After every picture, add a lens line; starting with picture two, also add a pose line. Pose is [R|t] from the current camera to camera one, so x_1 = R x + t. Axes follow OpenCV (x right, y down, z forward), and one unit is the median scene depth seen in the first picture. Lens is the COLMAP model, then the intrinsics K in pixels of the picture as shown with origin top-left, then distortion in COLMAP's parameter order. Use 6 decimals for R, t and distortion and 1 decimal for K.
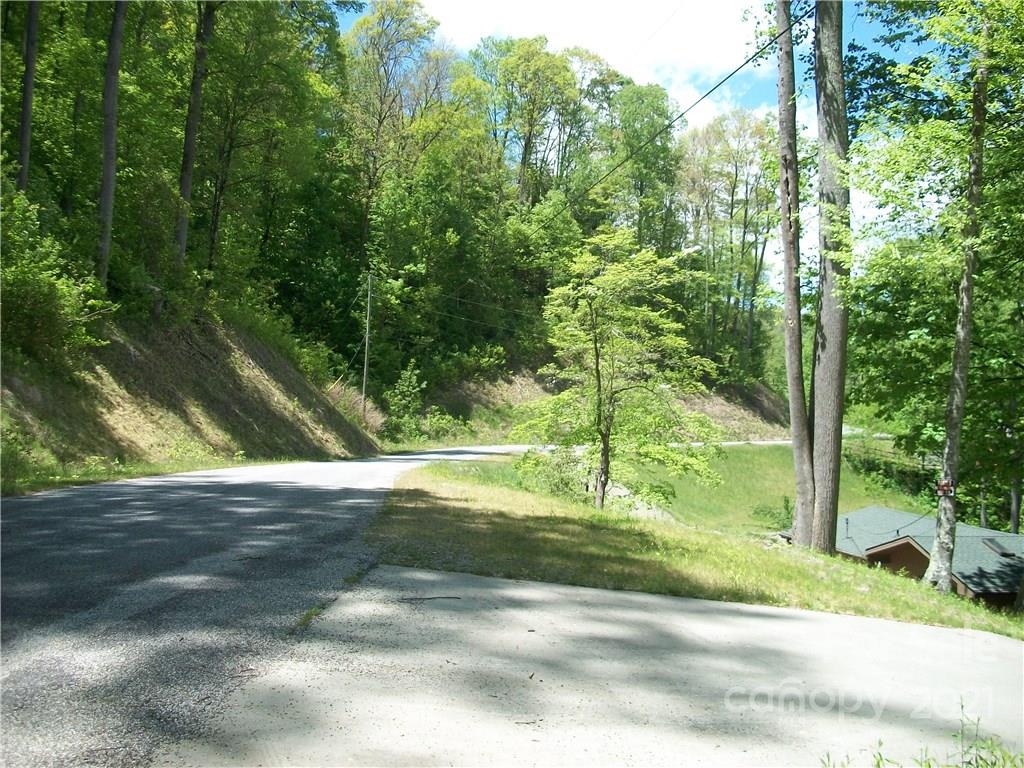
lens RADIAL K [[966.6, 0, 513.6], [0, 966.6, 384.0], [0, 0, 1]] dist [-0.114158, 0.000000]
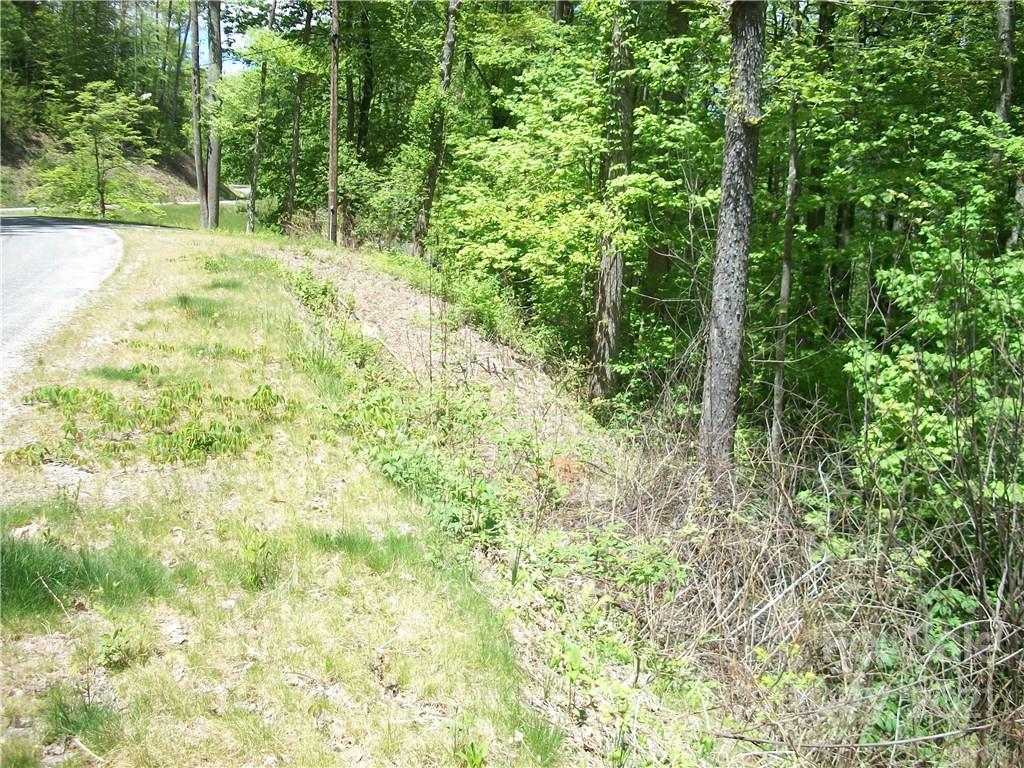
lens RADIAL K [[966.6, 0, 513.5], [0, 966.6, 382.8], [0, 0, 1]] dist [-0.114158, 0.000000]
pose [[0.837534, -0.096585, 0.537781, -0.234947], [-0.034897, 0.972786, 0.229060, -0.030877], [-0.545270, -0.210613, 0.811371, -0.918646]]
